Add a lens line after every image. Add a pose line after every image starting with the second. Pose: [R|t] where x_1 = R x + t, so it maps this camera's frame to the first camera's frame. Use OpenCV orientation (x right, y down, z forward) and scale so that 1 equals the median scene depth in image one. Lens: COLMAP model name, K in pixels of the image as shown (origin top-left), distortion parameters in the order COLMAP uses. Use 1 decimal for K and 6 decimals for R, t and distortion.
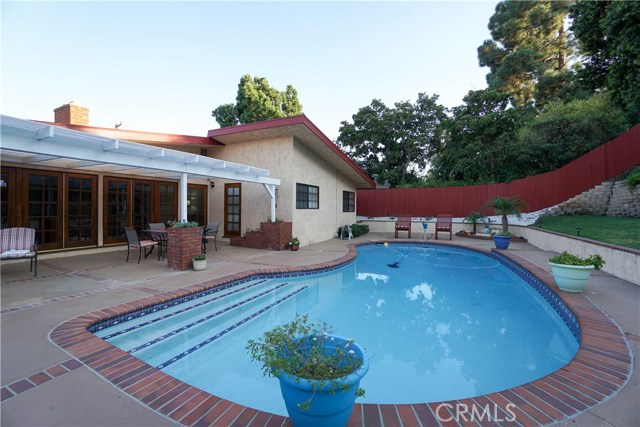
lens RADIAL K [[279.7, 0, 320.0], [0, 279.7, 213.5], [0, 0, 1]] dist [-0.070347, 0.022850]
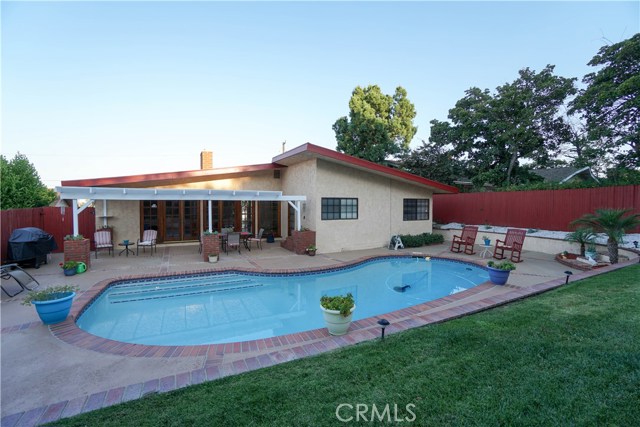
lens RADIAL K [[279.7, 0, 320.0], [0, 279.7, 213.5], [0, 0, 1]] dist [-0.070347, 0.022850]
pose [[0.802452, 0.022444, -0.596294, 0.519020], [-0.007911, 0.999605, 0.026978, -0.064721], [0.596664, -0.016932, 0.802313, 0.050361]]
